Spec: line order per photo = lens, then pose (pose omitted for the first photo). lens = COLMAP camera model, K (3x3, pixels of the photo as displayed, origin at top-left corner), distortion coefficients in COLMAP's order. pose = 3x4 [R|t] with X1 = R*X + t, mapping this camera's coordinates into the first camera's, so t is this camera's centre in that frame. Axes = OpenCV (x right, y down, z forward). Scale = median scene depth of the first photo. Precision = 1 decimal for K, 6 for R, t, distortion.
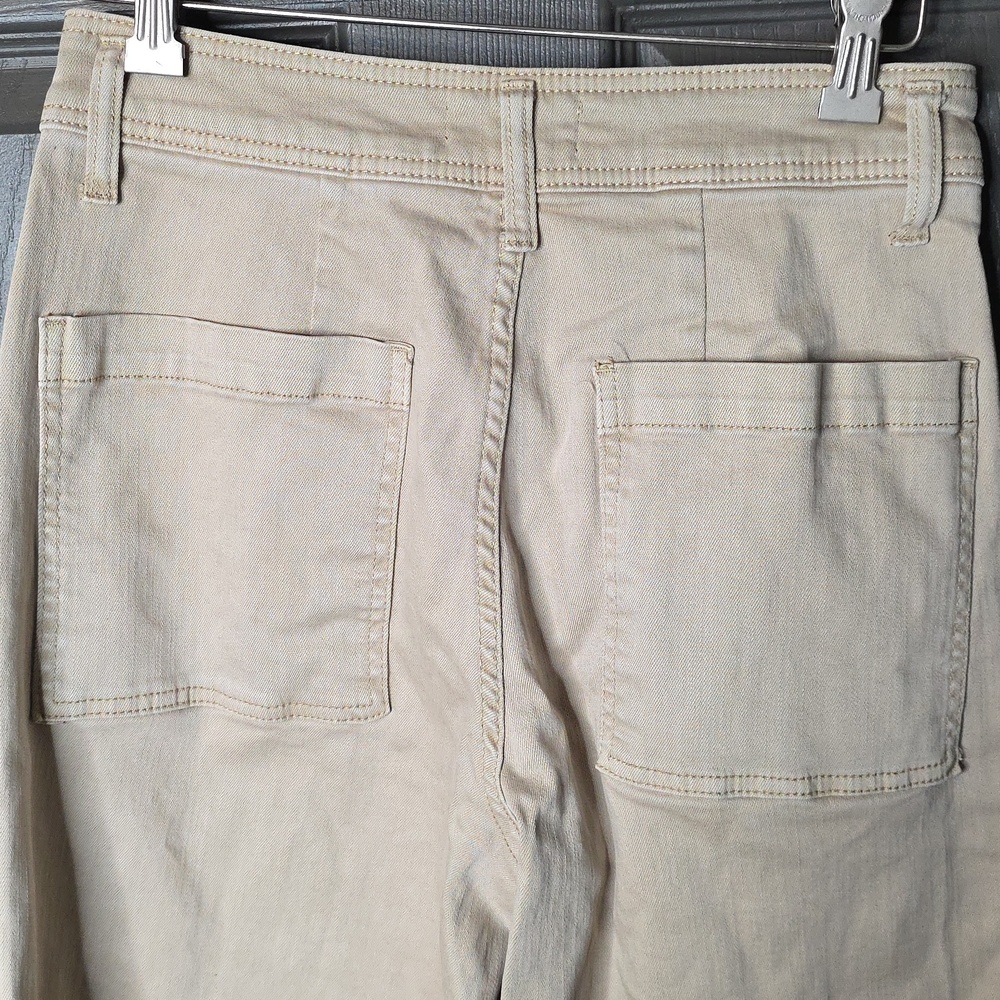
lens RADIAL K [[1553.4, 0, 500.0], [0, 1553.4, 500.0], [0, 0, 1]] dist [0.230646, -0.926531]
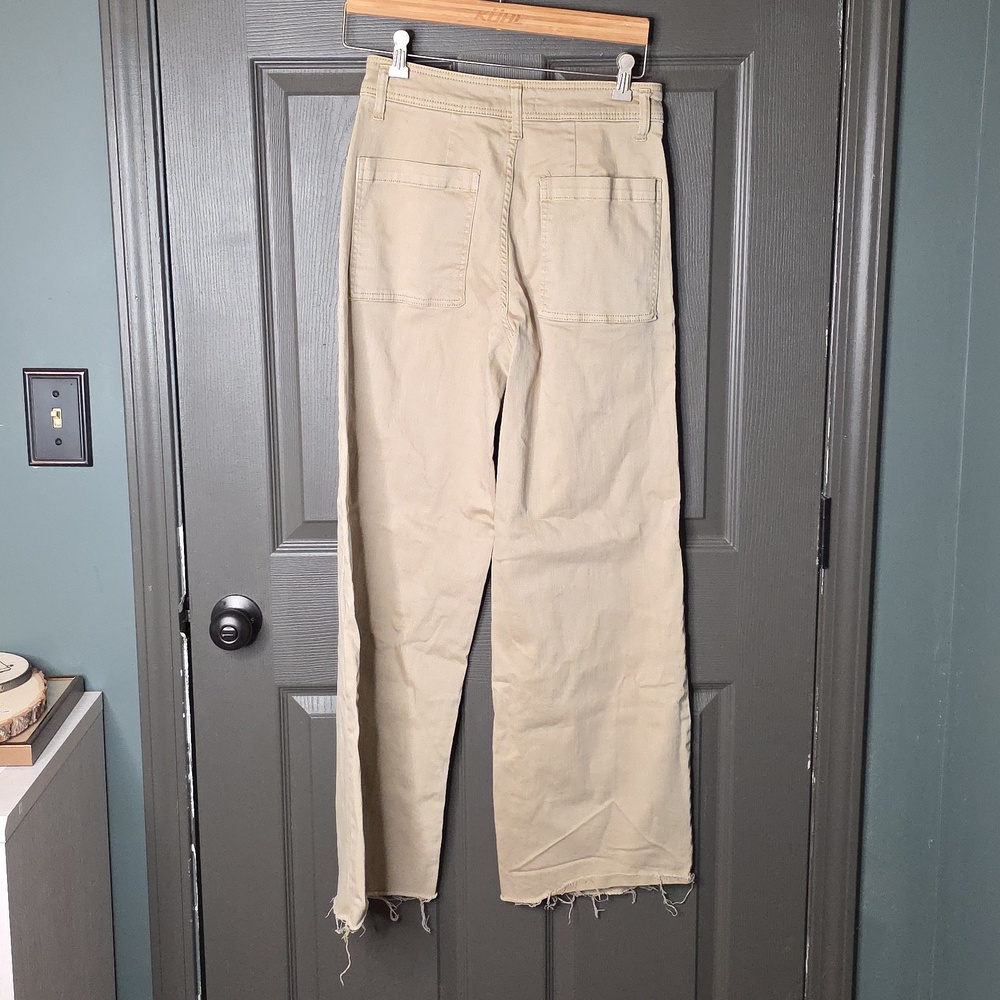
lens RADIAL K [[1553.4, 0, 500.0], [0, 1553.4, 500.0], [0, 0, 1]] dist [0.230646, -0.926531]
pose [[0.995526, 0.008811, 0.094078, -0.301500], [-0.009495, 0.999932, 0.006829, 0.526616], [-0.094012, -0.007691, 0.995541, -2.062683]]
